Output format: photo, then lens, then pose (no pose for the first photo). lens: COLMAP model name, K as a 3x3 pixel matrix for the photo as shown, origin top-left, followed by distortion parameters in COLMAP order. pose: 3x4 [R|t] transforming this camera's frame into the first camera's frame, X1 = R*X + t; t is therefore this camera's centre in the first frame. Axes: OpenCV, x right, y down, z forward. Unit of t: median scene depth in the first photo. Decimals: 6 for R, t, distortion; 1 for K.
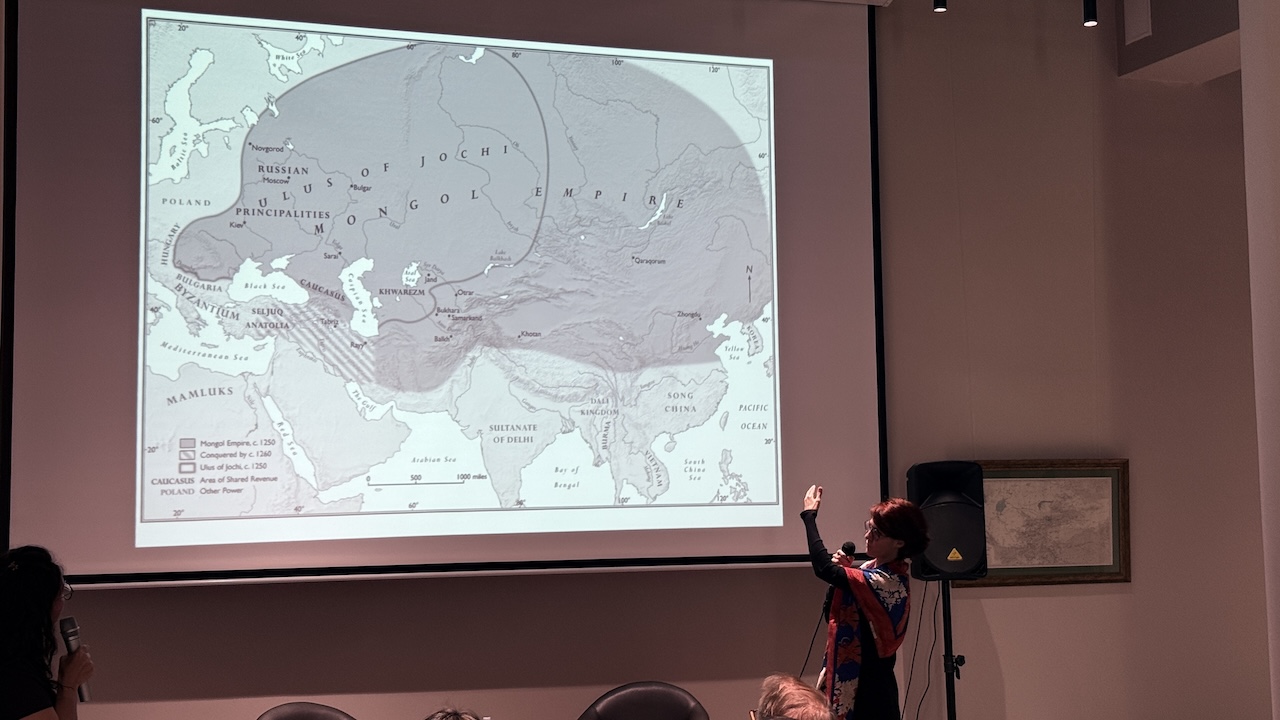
lens RADIAL K [[1739.0, 0, 638.4], [0, 1739.0, 350.4], [0, 0, 1]] dist [0.083515, 0.000000]
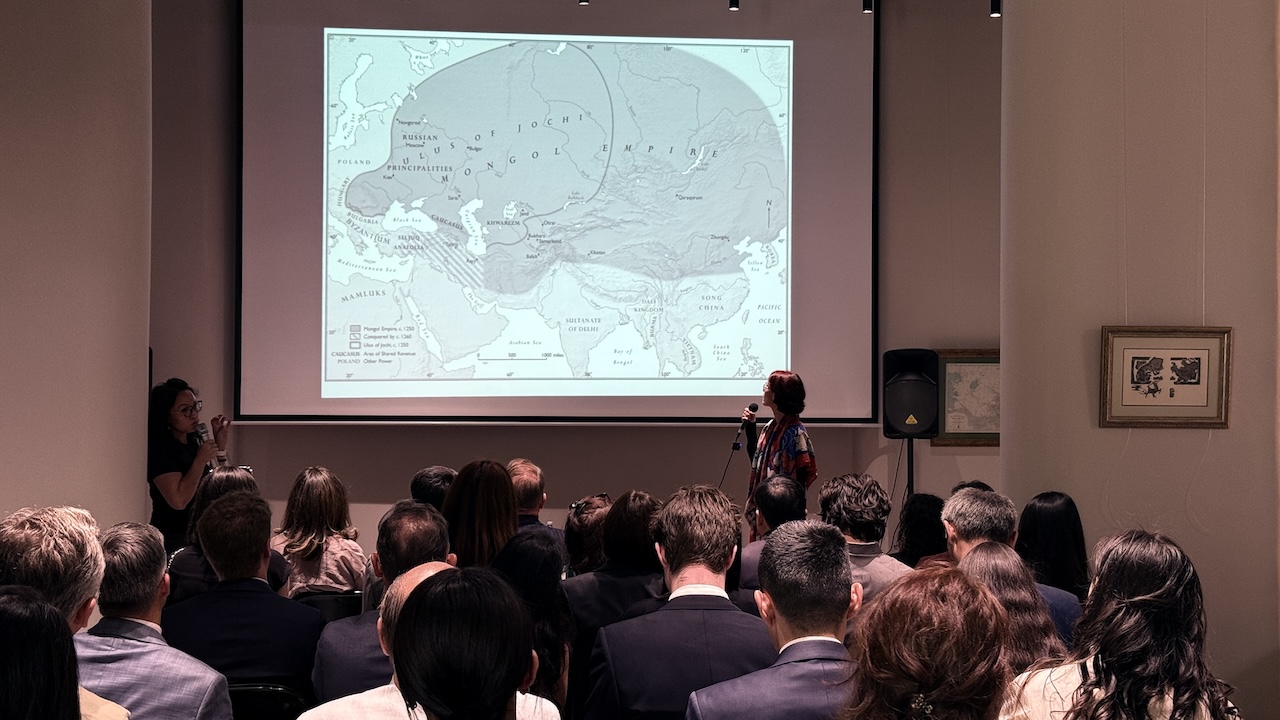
lens RADIAL K [[1739.0, 0, 641.9], [0, 1739.0, 366.4], [0, 0, 1]] dist [0.083515, 0.000000]
pose [[0.968241, 0.016640, -0.249464, 0.317948], [0.001326, 0.997427, 0.071678, -0.018279], [0.250015, -0.069732, 0.965728, -0.328800]]
